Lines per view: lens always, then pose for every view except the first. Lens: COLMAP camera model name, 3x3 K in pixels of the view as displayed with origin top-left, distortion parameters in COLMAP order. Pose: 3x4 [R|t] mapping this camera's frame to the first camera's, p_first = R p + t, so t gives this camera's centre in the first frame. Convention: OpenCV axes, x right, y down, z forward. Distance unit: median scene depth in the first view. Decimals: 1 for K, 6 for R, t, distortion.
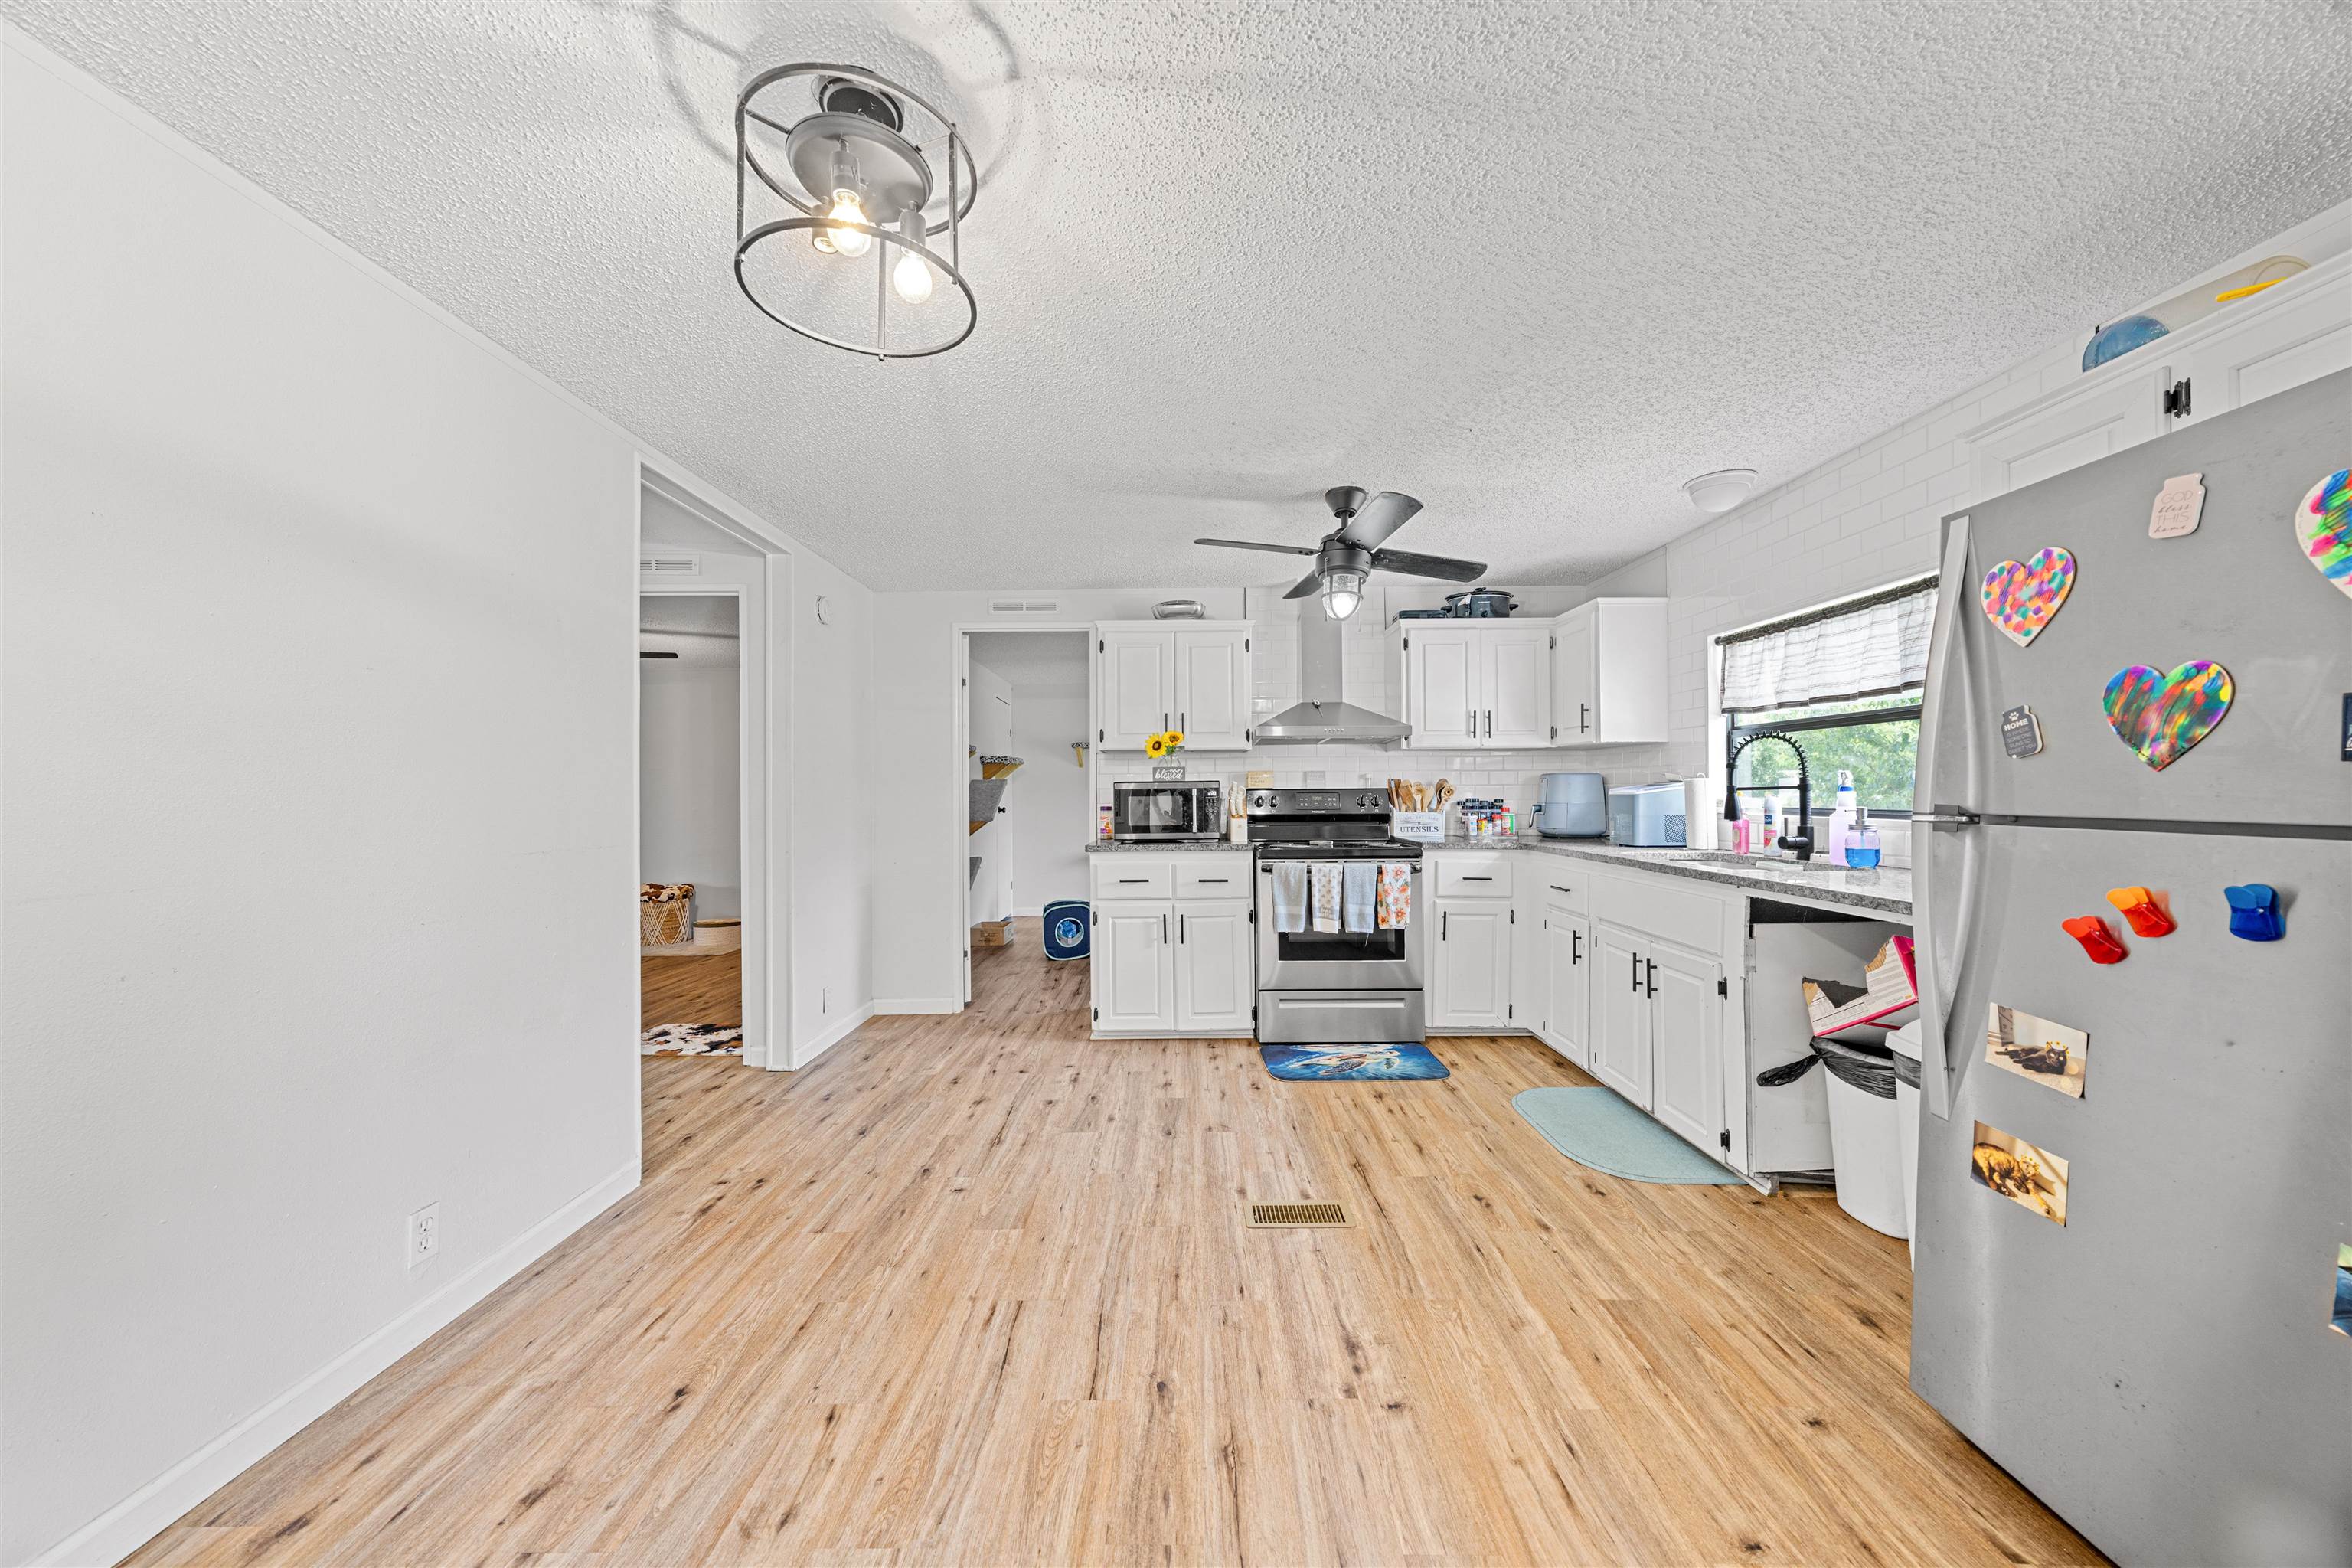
lens RADIAL K [[851.7, 0, 1168.5], [0, 851.7, 784.1], [0, 0, 1]] dist [0.000769, 0.000128]
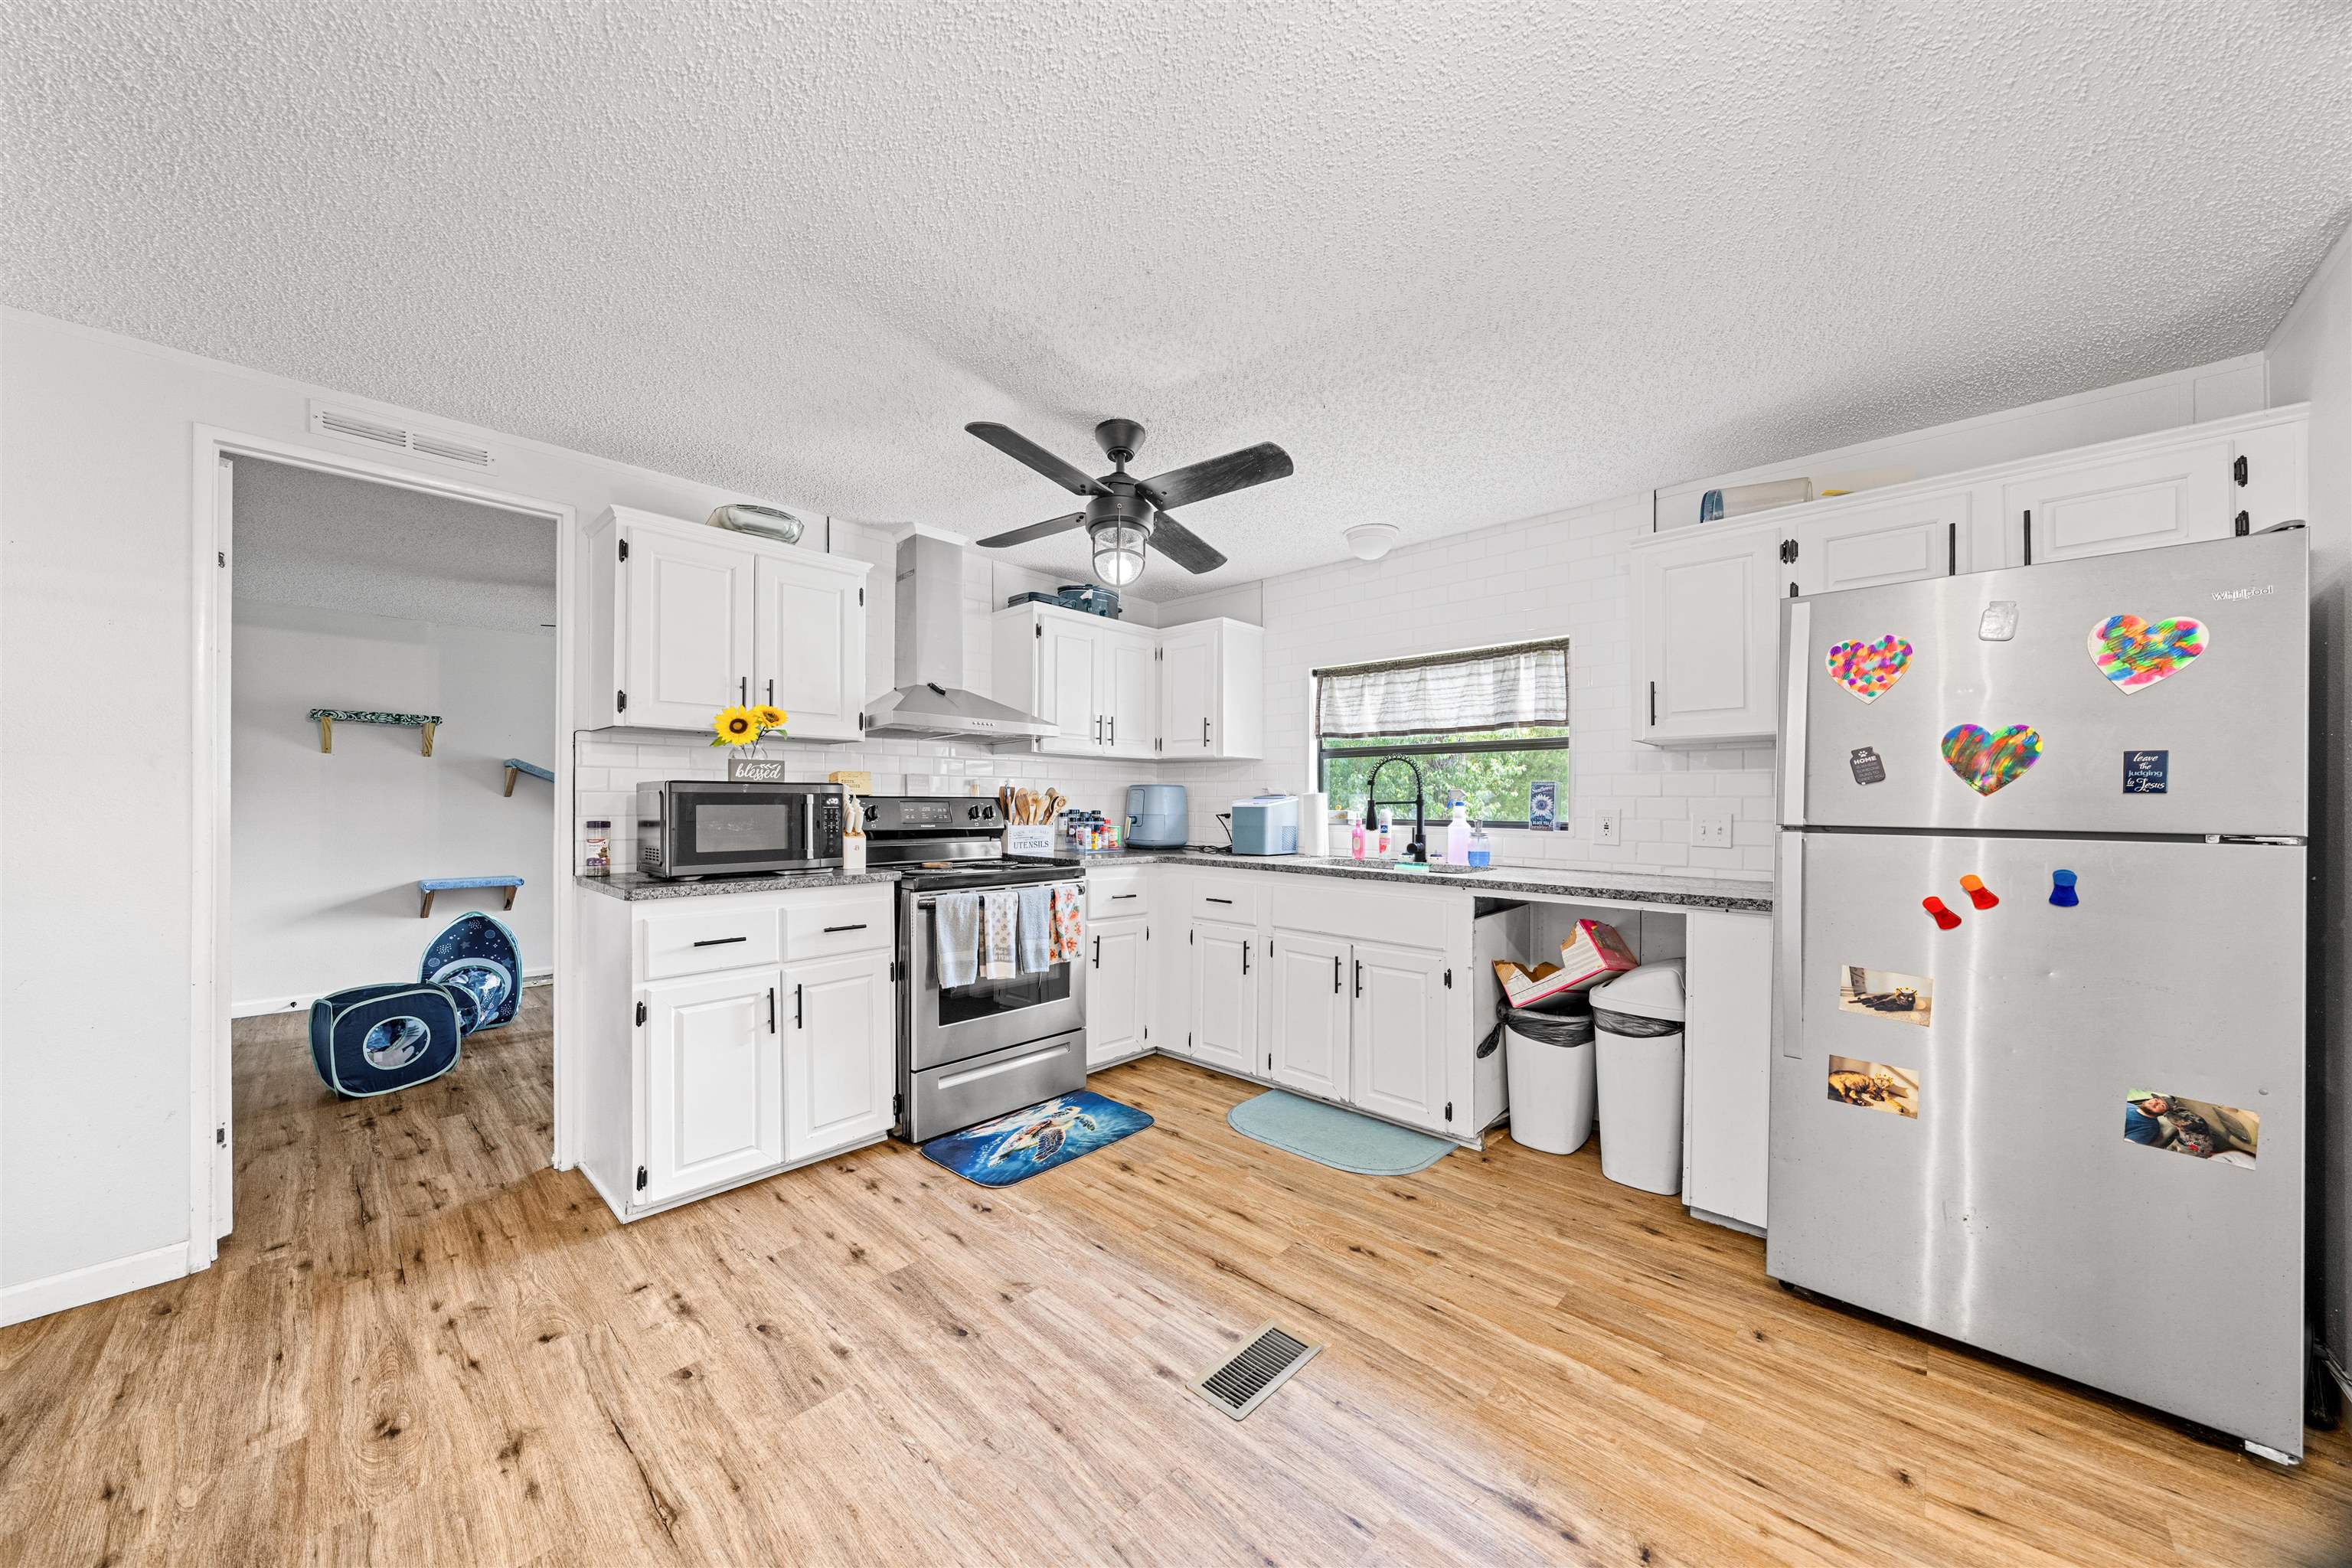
lens RADIAL K [[833.4, 0, 1174.9], [0, 833.4, 798.5], [0, 0, 1]] dist [0.000305, -0.000235]
pose [[0.660891, 0.013437, 0.750362, -0.339425], [-0.017494, 0.999844, -0.002496, 0.006693], [-0.750278, -0.011477, 0.661022, 0.431959]]
